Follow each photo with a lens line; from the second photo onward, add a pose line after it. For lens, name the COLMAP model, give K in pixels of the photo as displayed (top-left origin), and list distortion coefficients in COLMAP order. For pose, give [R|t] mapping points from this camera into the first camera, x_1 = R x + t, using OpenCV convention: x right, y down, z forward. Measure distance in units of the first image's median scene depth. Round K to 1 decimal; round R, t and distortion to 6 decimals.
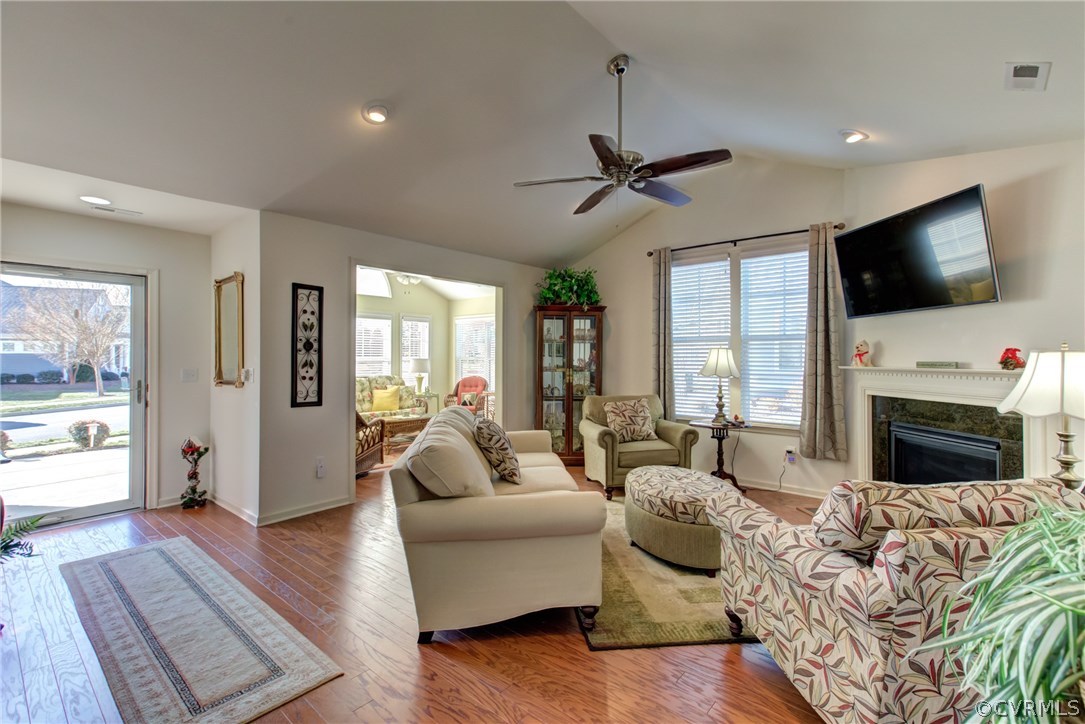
lens RADIAL K [[482.1, 0, 539.1], [0, 482.1, 355.0], [0, 0, 1]] dist [0.010598, 0.005213]
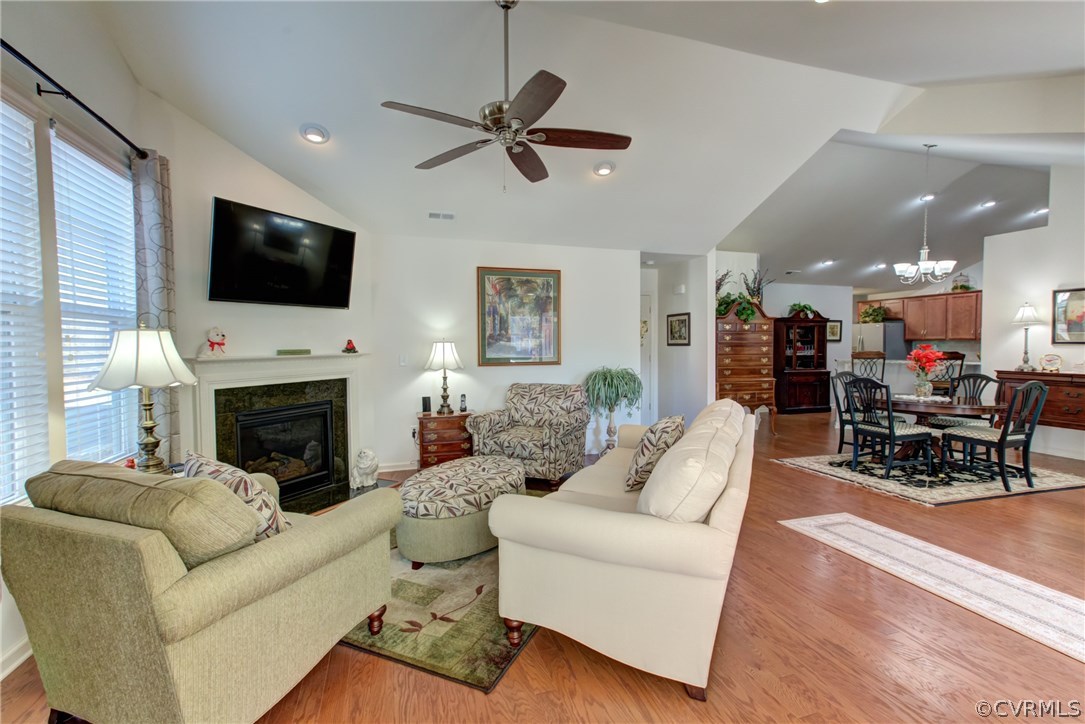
lens RADIAL K [[482.1, 0, 537.0], [0, 482.1, 360.1], [0, 0, 1]] dist [0.010598, 0.005213]
pose [[-0.857385, -0.016506, 0.514412, -0.255227], [0.001710, 0.999389, 0.034917, -0.000319], [-0.514673, 0.030817, -0.856832, 1.389776]]
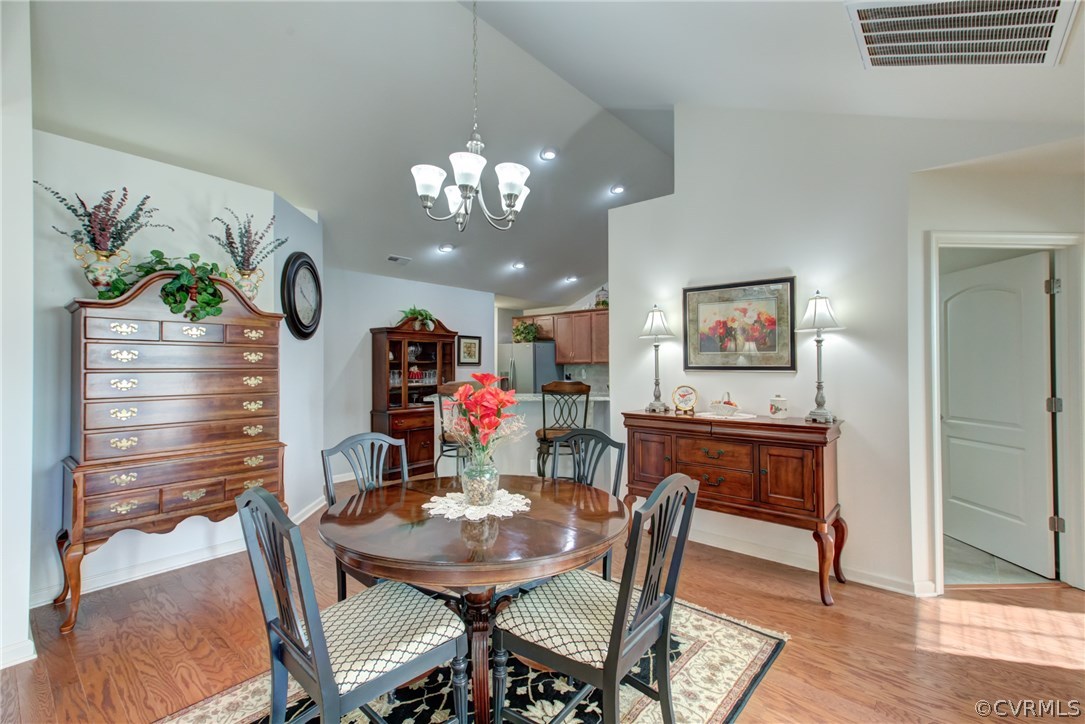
lens RADIAL K [[482.1, 0, 541.5], [0, 482.1, 361.4], [0, 0, 1]] dist [0.010598, 0.005213]
pose [[-0.999984, 0.001908, -0.005340, -0.510570], [0.001965, 0.999941, -0.010668, -0.001258], [0.005320, -0.010678, -0.999929, 0.377898]]
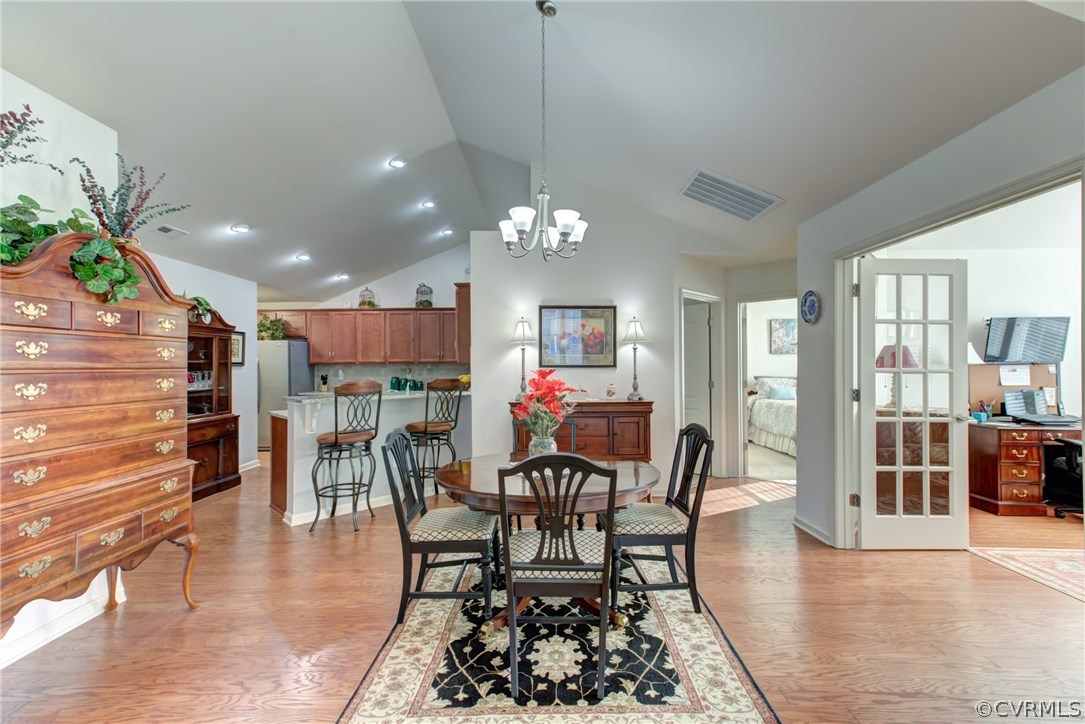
lens RADIAL K [[482.1, 0, 543.0], [0, 482.1, 360.3], [0, 0, 1]] dist [0.010598, 0.005213]
pose [[-0.757202, -0.003171, -0.653173, -0.041257], [0.005974, 0.999913, -0.011780, 0.000786], [0.653154, -0.012822, -0.757117, 0.376476]]
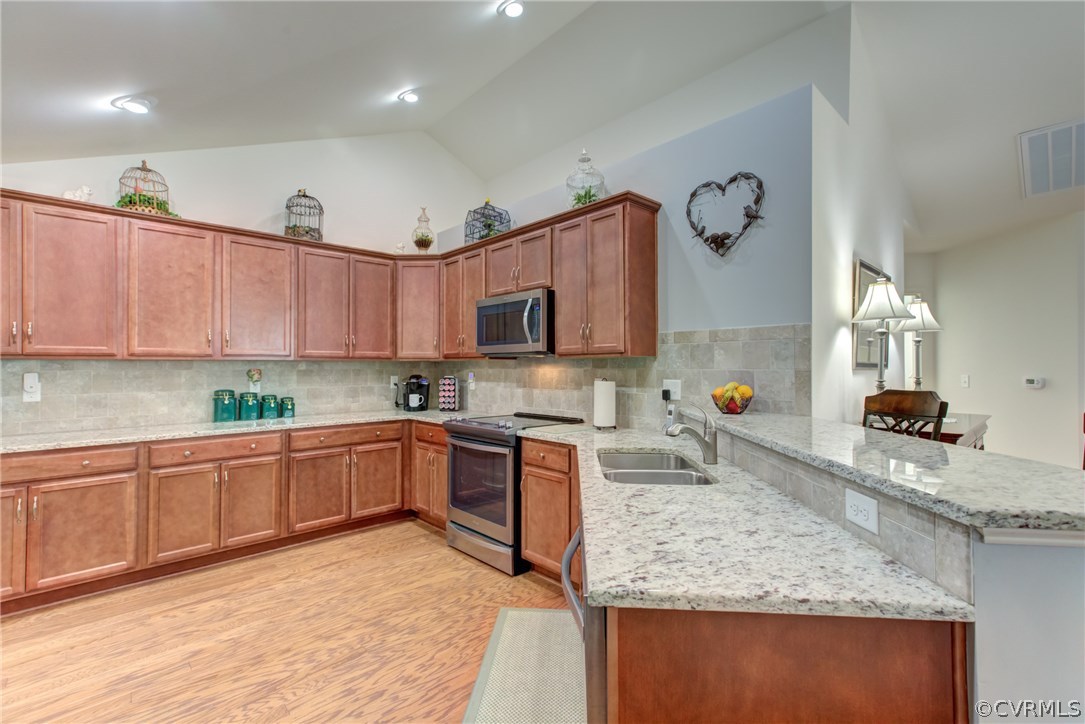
lens RADIAL K [[482.1, 0, 543.3], [0, 482.1, 362.8], [0, 0, 1]] dist [0.010598, 0.005213]
pose [[-0.100886, -0.005993, -0.994880, -0.078302], [0.002472, 0.999977, -0.006275, 0.001500], [0.994895, -0.003092, -0.100869, -0.842855]]
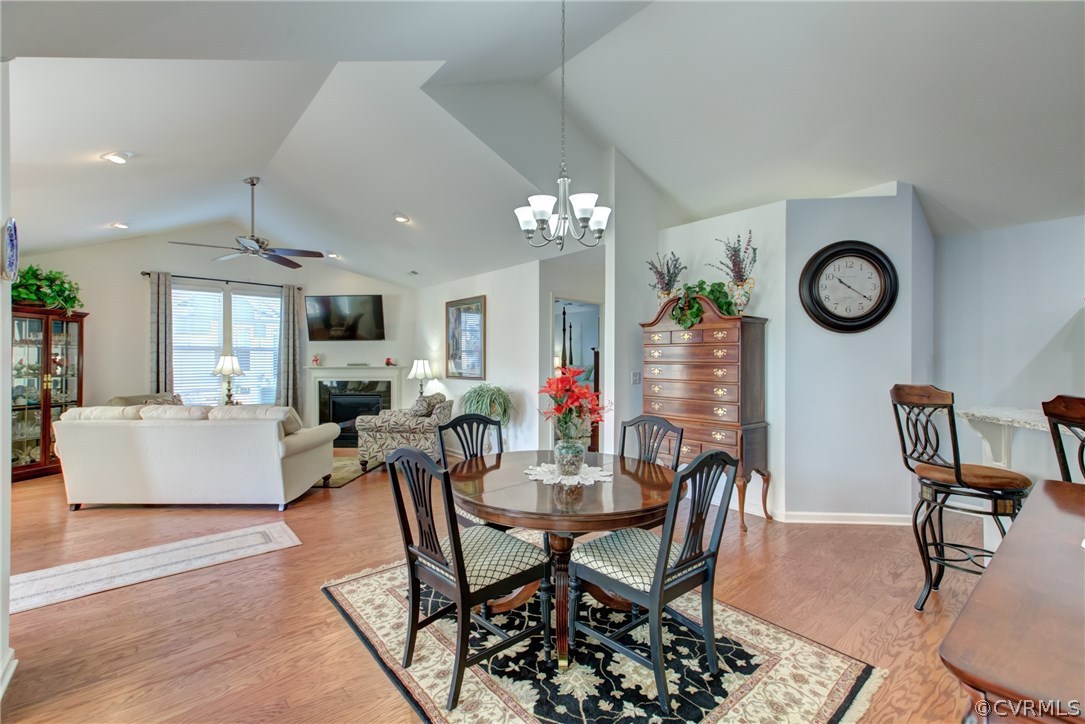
lens RADIAL K [[482.1, 0, 541.5], [0, 482.1, 357.2], [0, 0, 1]] dist [0.010598, 0.005213]
pose [[0.155533, 0.006813, 0.987807, -1.027190], [-0.001923, 0.999976, -0.006594, -0.002224], [-0.987829, -0.000874, 0.155543, -0.161091]]
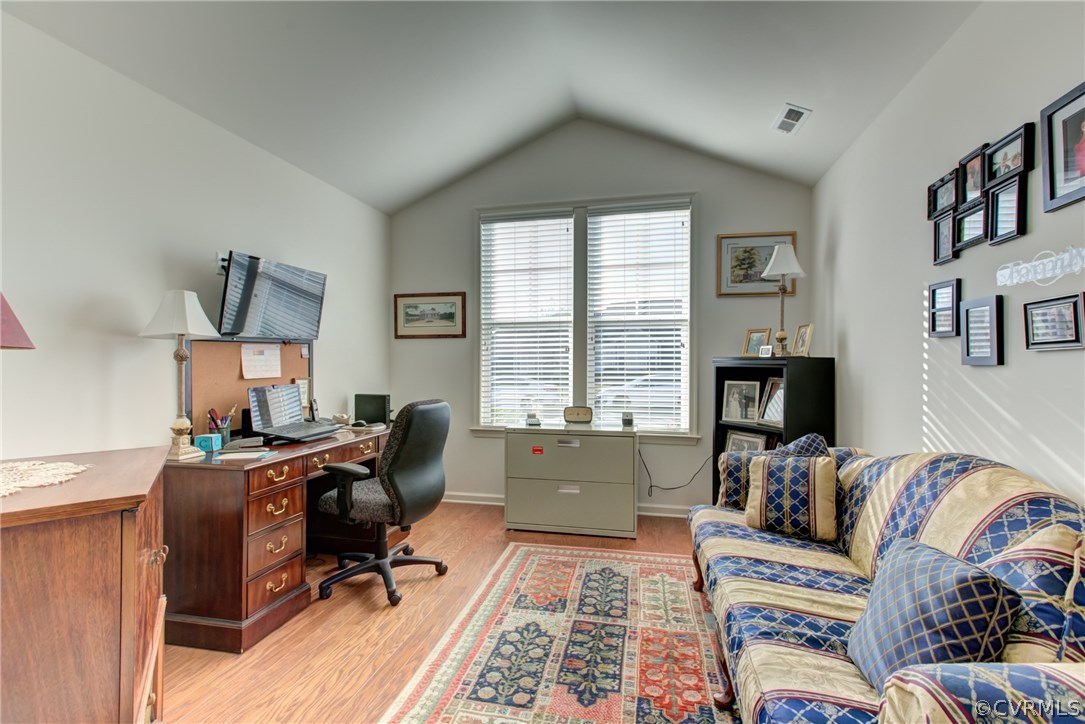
lens RADIAL K [[482.1, 0, 548.2], [0, 482.1, 363.1], [0, 0, 1]] dist [0.010598, 0.005213]
pose [[0.468462, 0.000987, -0.883483, -0.834050], [0.007094, 0.999963, 0.004879, 0.030891], [0.883455, -0.008553, 0.468438, 0.268489]]
